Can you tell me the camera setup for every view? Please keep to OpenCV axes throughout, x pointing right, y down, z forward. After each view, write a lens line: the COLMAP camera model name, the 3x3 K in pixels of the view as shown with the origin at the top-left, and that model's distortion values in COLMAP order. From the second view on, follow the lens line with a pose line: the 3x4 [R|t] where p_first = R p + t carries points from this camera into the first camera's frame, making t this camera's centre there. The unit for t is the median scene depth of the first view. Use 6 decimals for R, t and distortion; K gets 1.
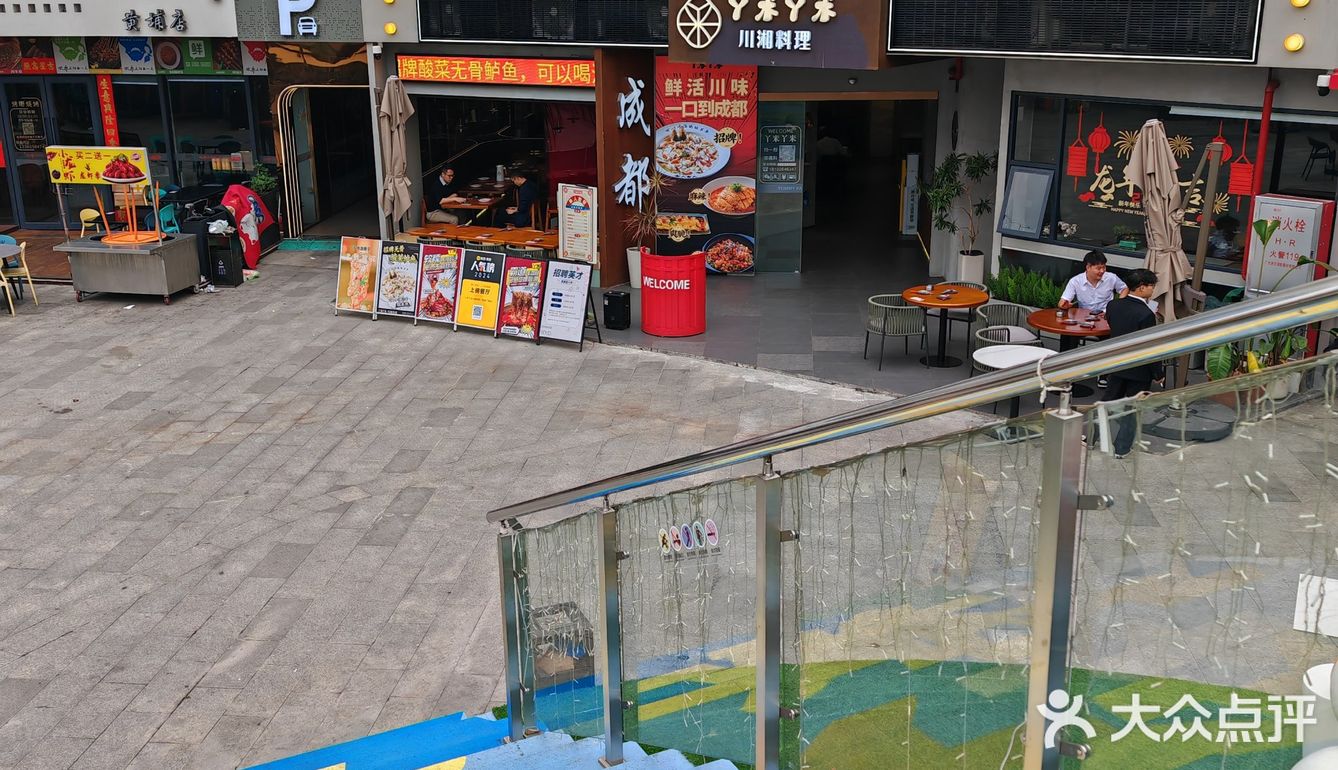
lens RADIAL K [[1297.9, 0, 670.0], [0, 1297.9, 383.1], [0, 0, 1]] dist [0.063163, 0.000000]
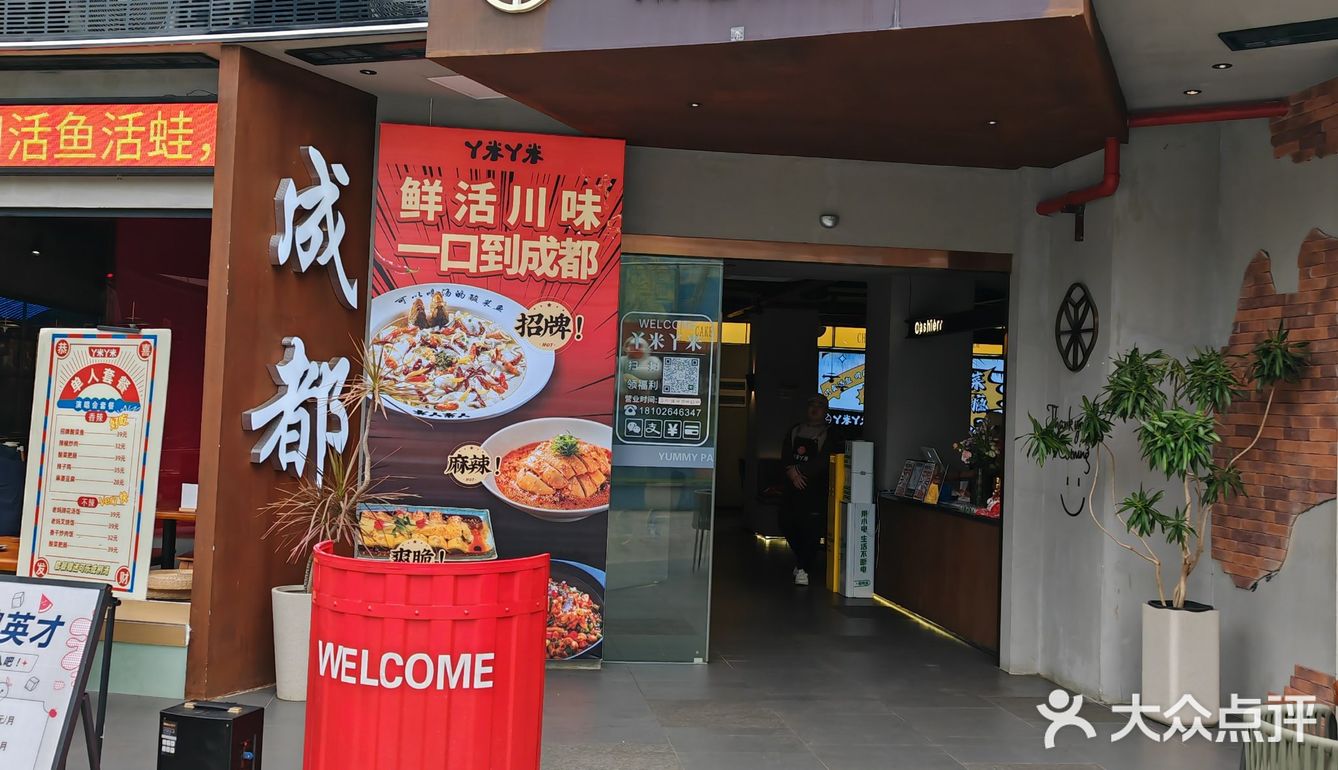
lens RADIAL K [[1297.9, 0, 665.6], [0, 1297.9, 377.5], [0, 0, 1]] dist [0.063163, 0.000000]
pose [[0.971220, 0.055684, 0.231586, -0.014575], [0.023065, 0.945732, -0.324127, -0.038209], [-0.237067, 0.320140, 0.917229, 0.619991]]
